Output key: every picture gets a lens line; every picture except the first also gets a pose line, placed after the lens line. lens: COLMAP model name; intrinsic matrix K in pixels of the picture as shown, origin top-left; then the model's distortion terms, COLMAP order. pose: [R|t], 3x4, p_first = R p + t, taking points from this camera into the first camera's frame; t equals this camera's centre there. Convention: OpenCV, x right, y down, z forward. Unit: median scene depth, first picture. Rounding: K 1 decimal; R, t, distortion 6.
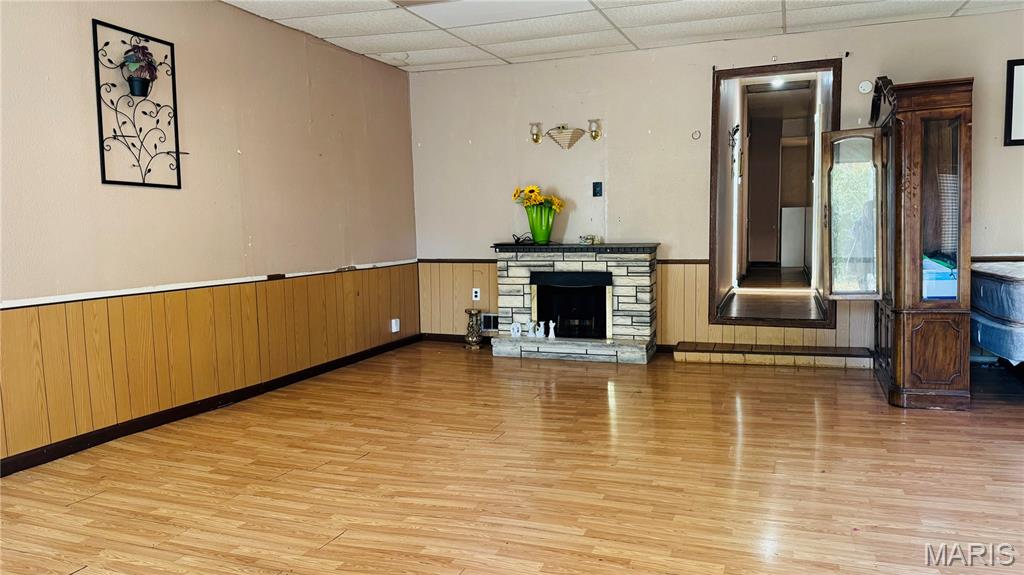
lens RADIAL K [[719.0, 0, 506.7], [0, 719.0, 283.3], [0, 0, 1]] dist [0.023868, -0.016803]
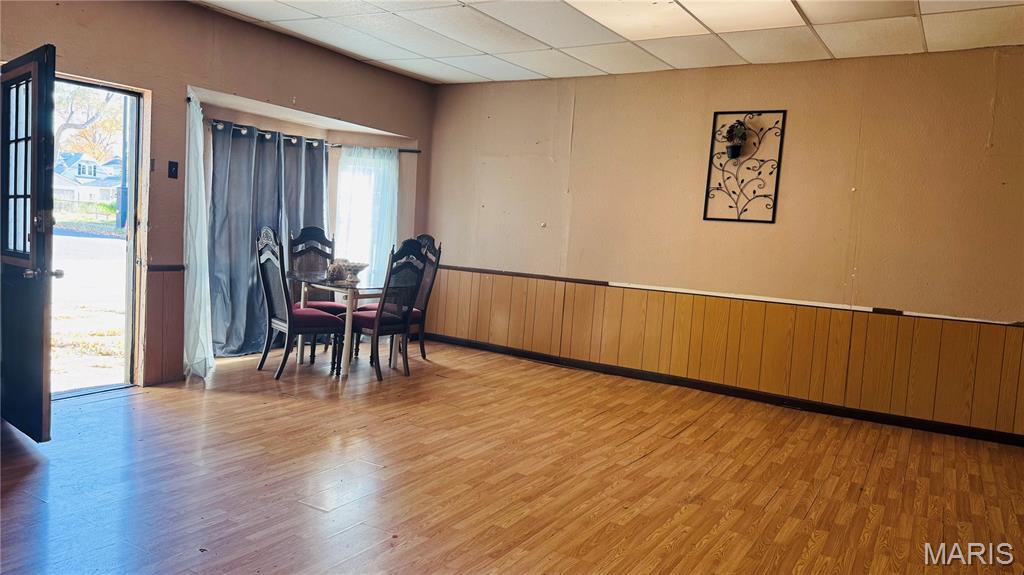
lens RADIAL K [[719.0, 0, 503.9], [0, 719.0, 289.5], [0, 0, 1]] dist [0.023868, -0.016803]
pose [[-0.196816, 0.098614, -0.975469, 0.912941], [-0.129062, 0.983665, 0.125483, -0.116046], [0.971909, 0.150593, -0.180874, 0.795388]]
